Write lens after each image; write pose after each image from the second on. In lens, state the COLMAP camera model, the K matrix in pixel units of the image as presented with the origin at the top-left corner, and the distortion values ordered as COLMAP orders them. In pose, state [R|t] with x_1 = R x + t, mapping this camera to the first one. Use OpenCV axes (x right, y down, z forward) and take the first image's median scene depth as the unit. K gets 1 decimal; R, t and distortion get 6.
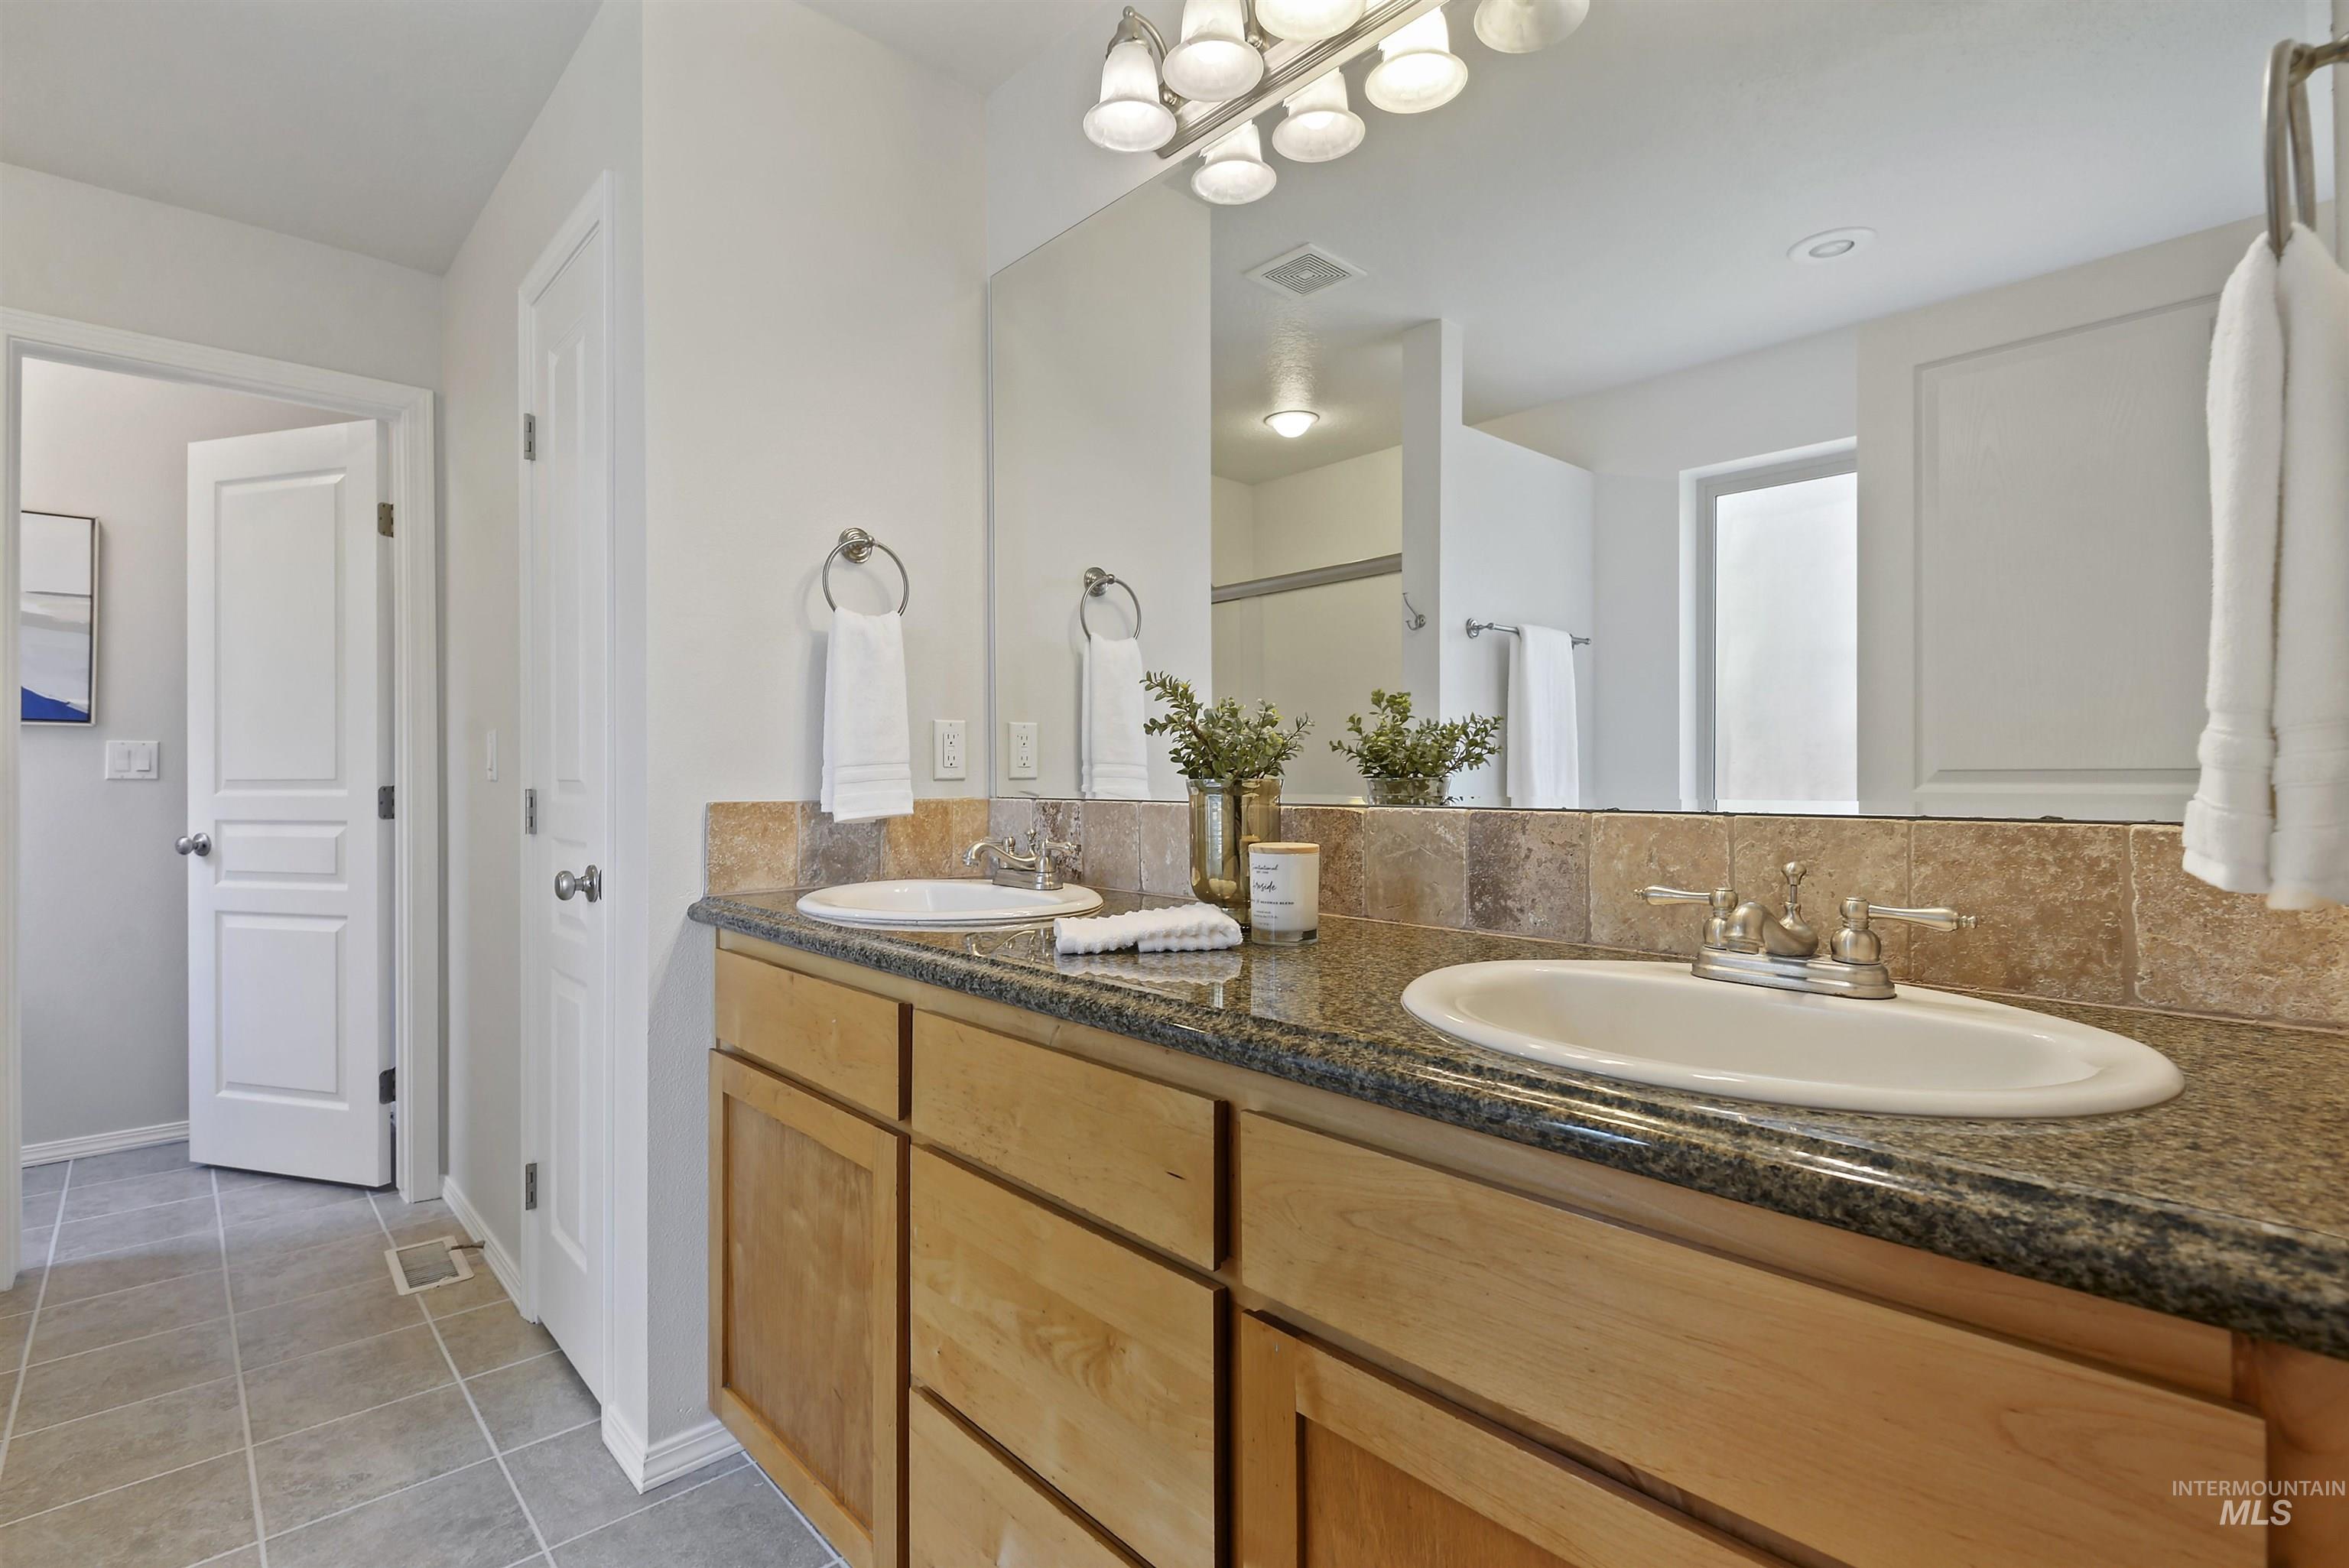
lens RADIAL K [[1072.4, 0, 1169.5], [0, 1072.4, 773.6], [0, 0, 1]] dist [0.009274, -0.009181]
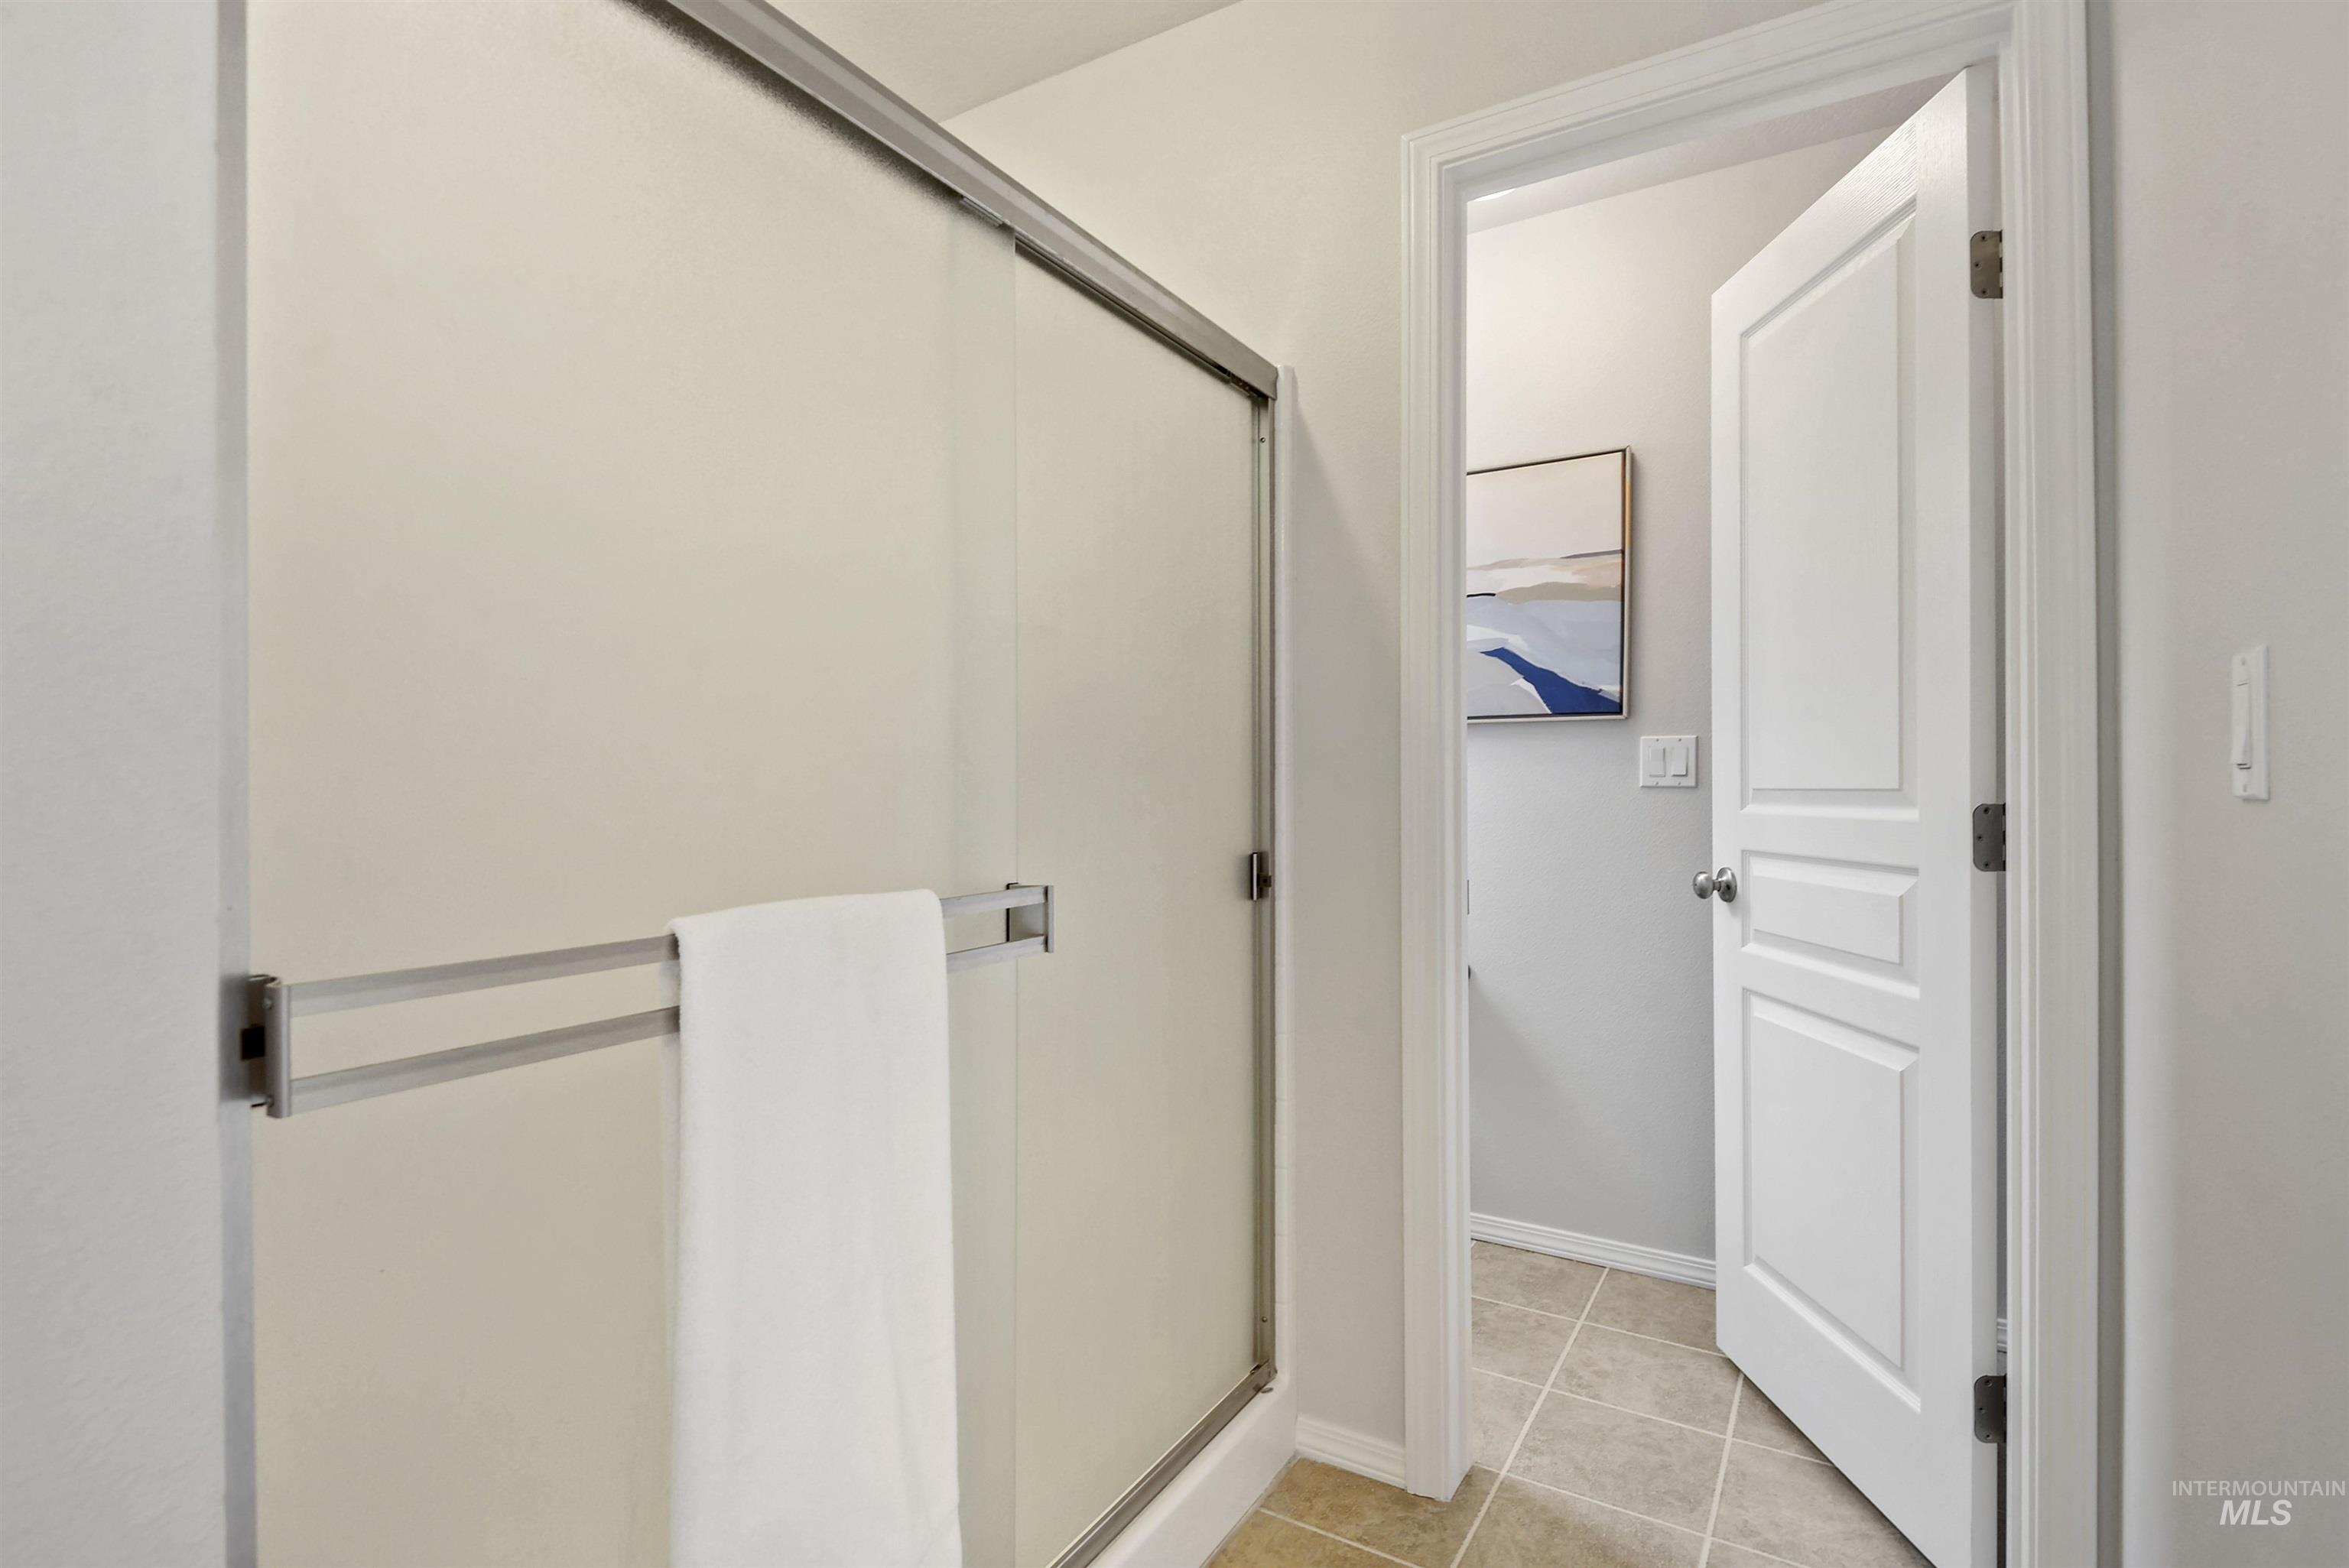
lens RADIAL K [[1128.1, 0, 1161.5], [0, 1128.1, 779.6], [0, 0, 1]] dist [-0.008431, -0.003319]
pose [[0.266445, -0.002726, -0.963846, -0.320908], [-0.000920, 0.999995, -0.003082, 0.002643], [0.963850, 0.001708, 0.266441, 0.477155]]
